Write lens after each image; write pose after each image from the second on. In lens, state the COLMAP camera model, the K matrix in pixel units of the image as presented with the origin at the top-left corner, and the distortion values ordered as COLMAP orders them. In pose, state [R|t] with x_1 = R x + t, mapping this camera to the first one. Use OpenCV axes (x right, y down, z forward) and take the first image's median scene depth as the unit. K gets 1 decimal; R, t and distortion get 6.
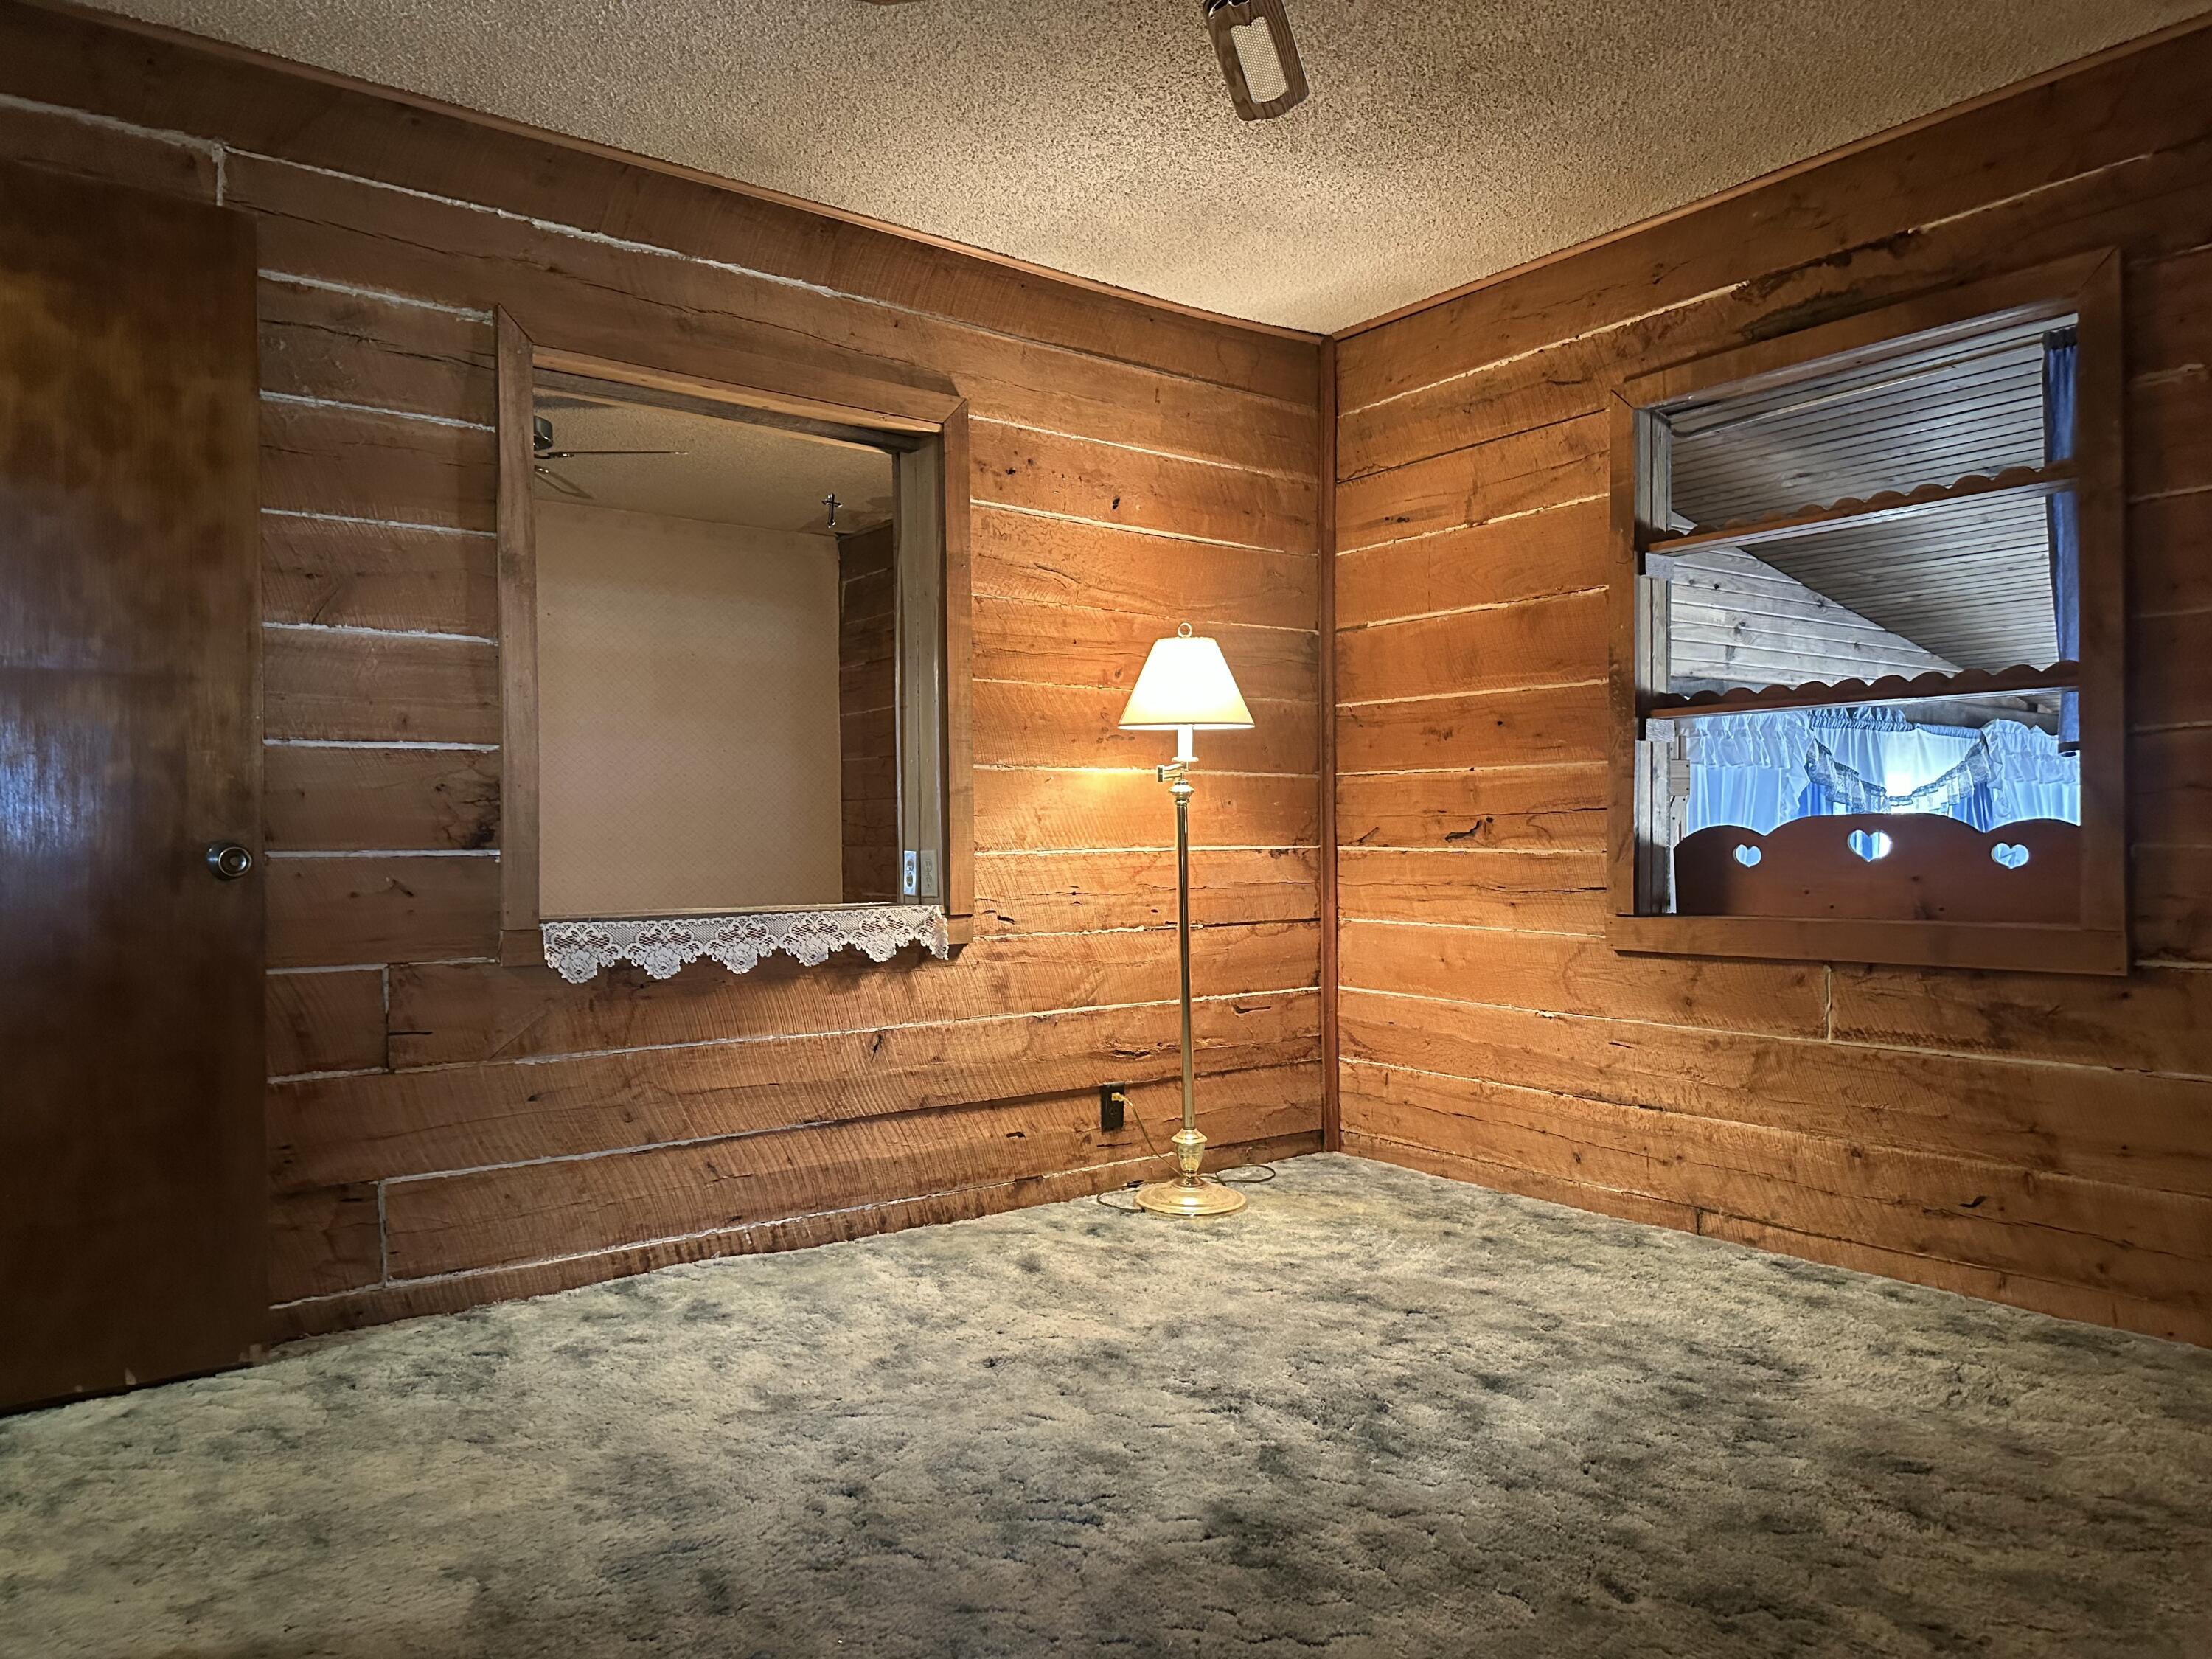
lens RADIAL K [[1554.9, 0, 1108.6], [0, 1554.9, 840.4], [0, 0, 1]] dist [0.110800, -0.130327]
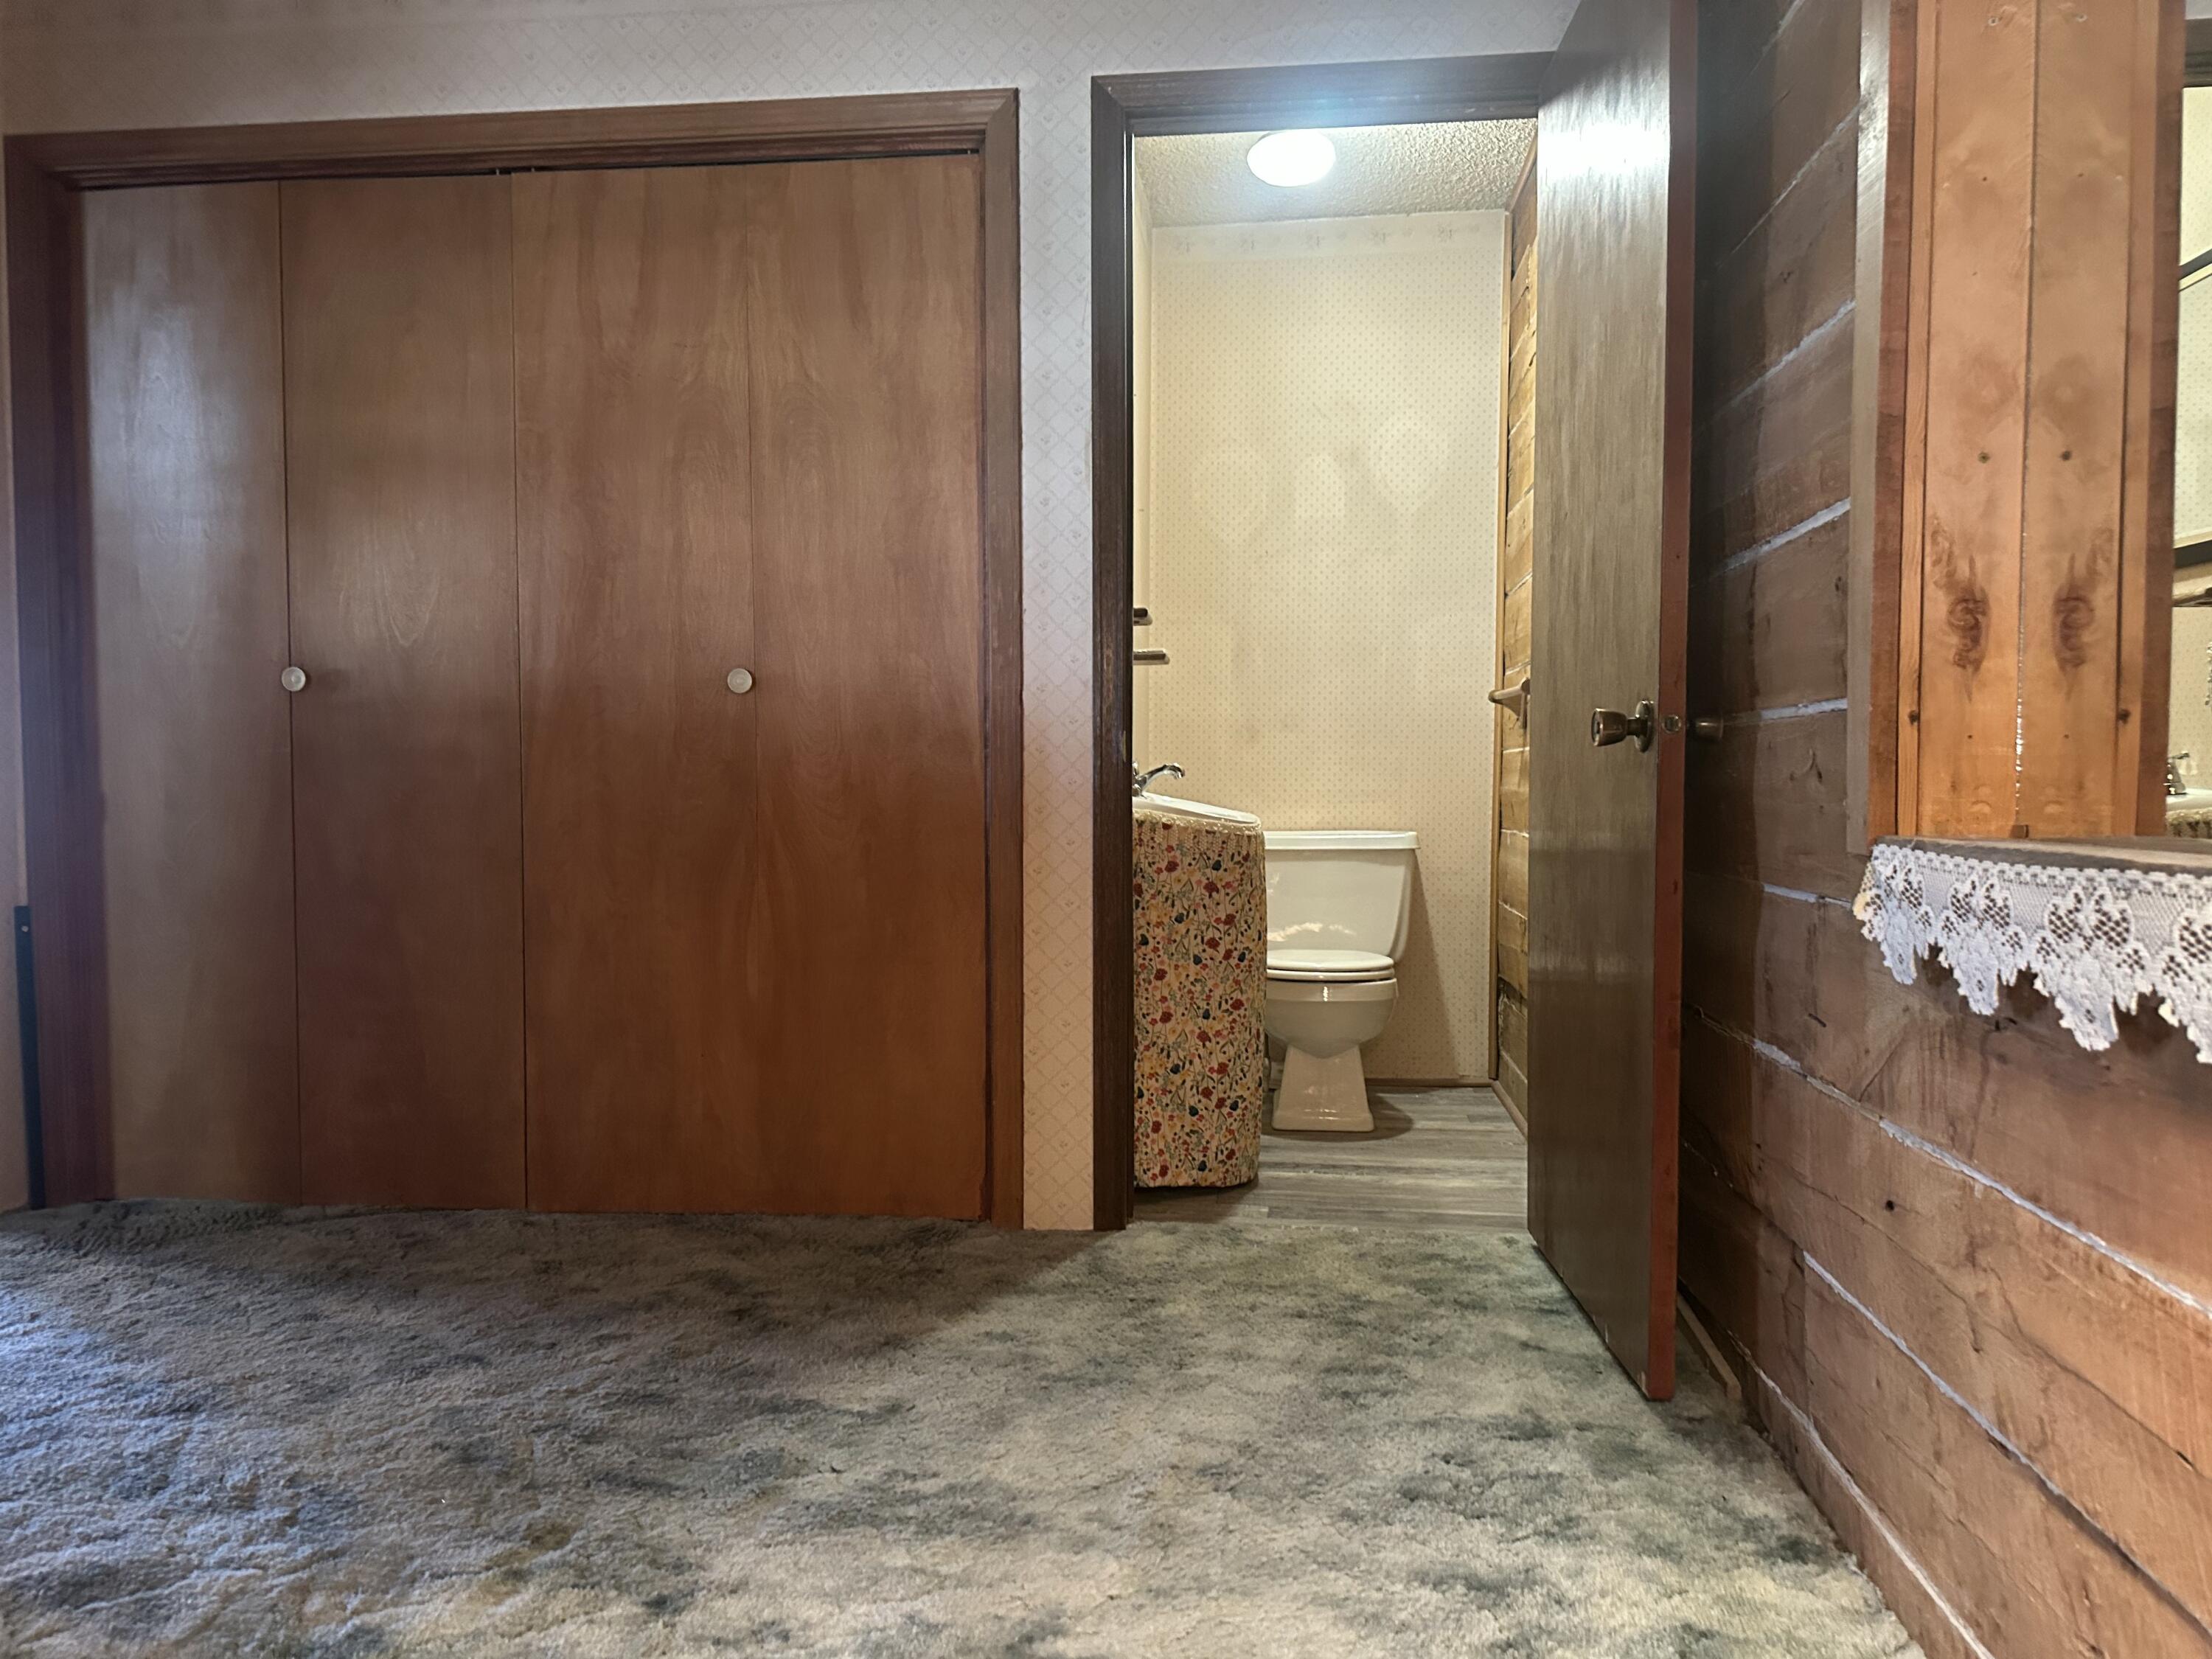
lens RADIAL K [[1554.9, 0, 1108.6], [0, 1554.9, 840.4], [0, 0, 1]] dist [0.110800, -0.130327]
pose [[-0.685004, 0.032056, -0.727834, 0.141029], [0.000837, 0.999065, 0.043215, 0.029456], [0.728539, 0.028993, -0.684390, 1.108661]]
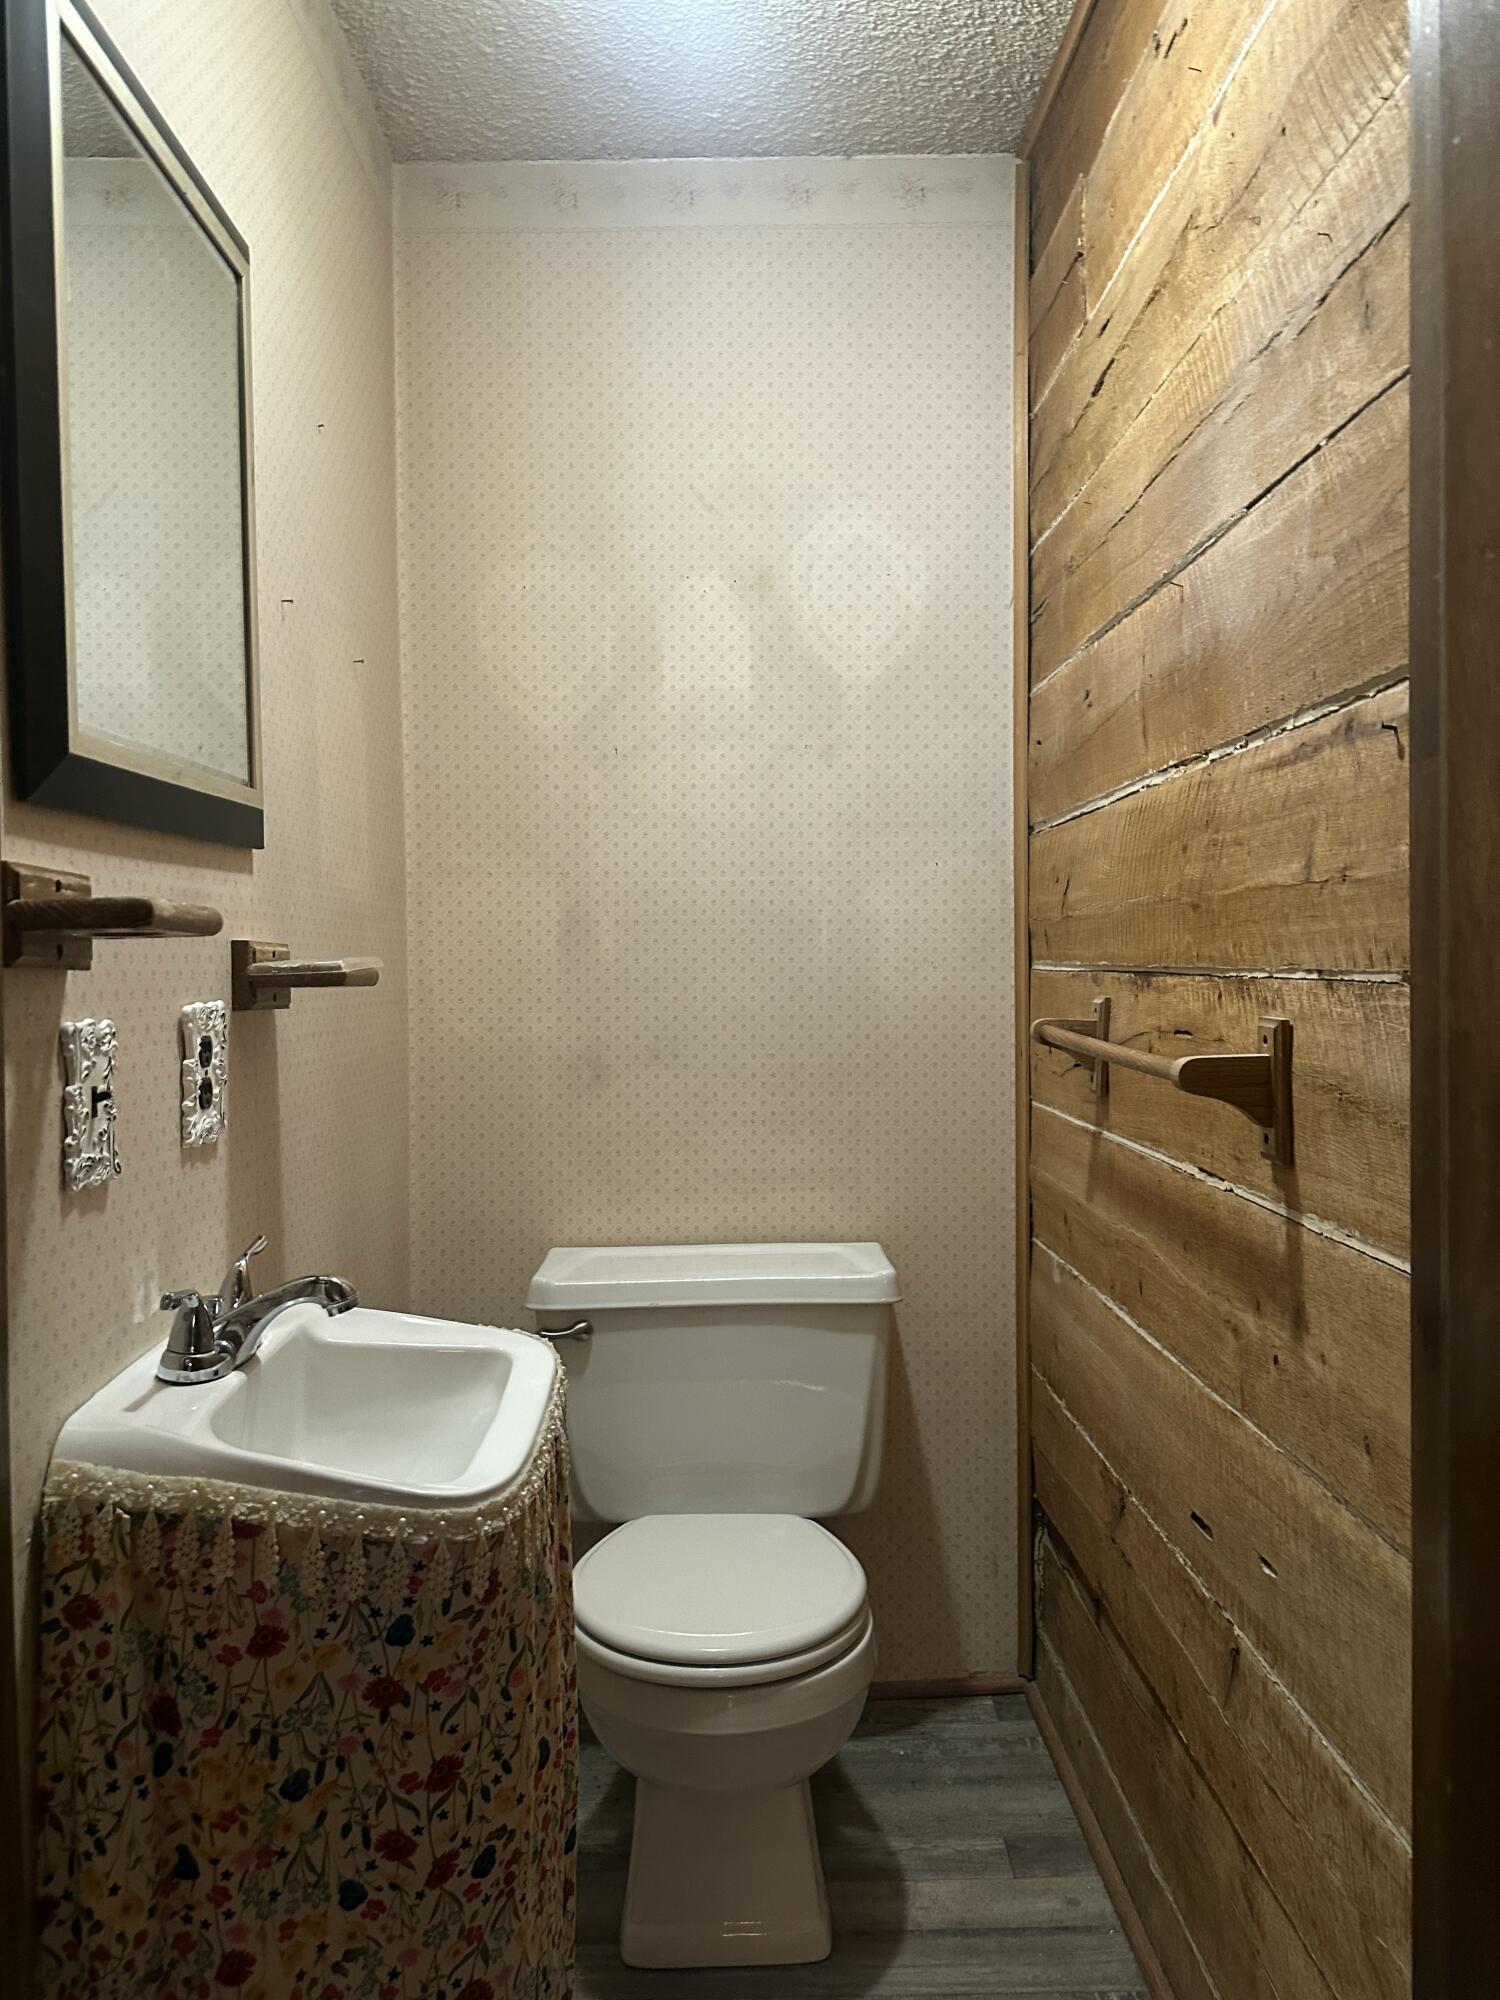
lens RADIAL K [[1395.8, 0, 750.0], [0, 1395.8, 1000.0], [0, 0, 1]] dist [0.067693, -0.067672]
pose [[-0.574456, 0.032595, -0.817886, -0.409228], [0.012143, 0.999436, 0.031301, -0.057585], [0.818445, 0.008050, -0.574528, 0.730012]]
